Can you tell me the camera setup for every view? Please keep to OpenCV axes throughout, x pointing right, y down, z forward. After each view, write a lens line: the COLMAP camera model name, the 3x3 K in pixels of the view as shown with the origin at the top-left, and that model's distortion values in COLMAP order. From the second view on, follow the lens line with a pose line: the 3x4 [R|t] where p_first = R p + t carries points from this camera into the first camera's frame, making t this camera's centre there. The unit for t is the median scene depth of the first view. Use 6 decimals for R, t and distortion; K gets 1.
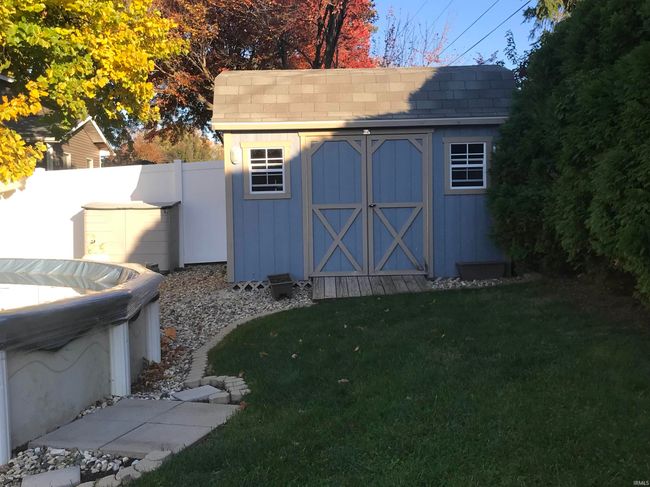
lens RADIAL K [[743.2, 0, 325.0], [0, 743.2, 243.5], [0, 0, 1]] dist [0.008925, -0.001253]
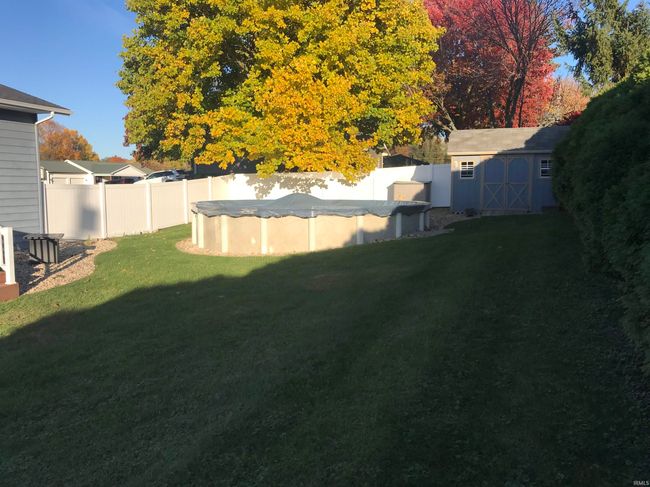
lens RADIAL K [[523.5, 0, 325.0], [0, 523.5, 243.5], [0, 0, 1]] dist [0.007901, -0.008653]
pose [[0.934318, 0.055430, -0.352104, 0.122680], [-0.034065, 0.997199, 0.066592, 0.058639], [0.354809, -0.050224, 0.933589, -0.963159]]
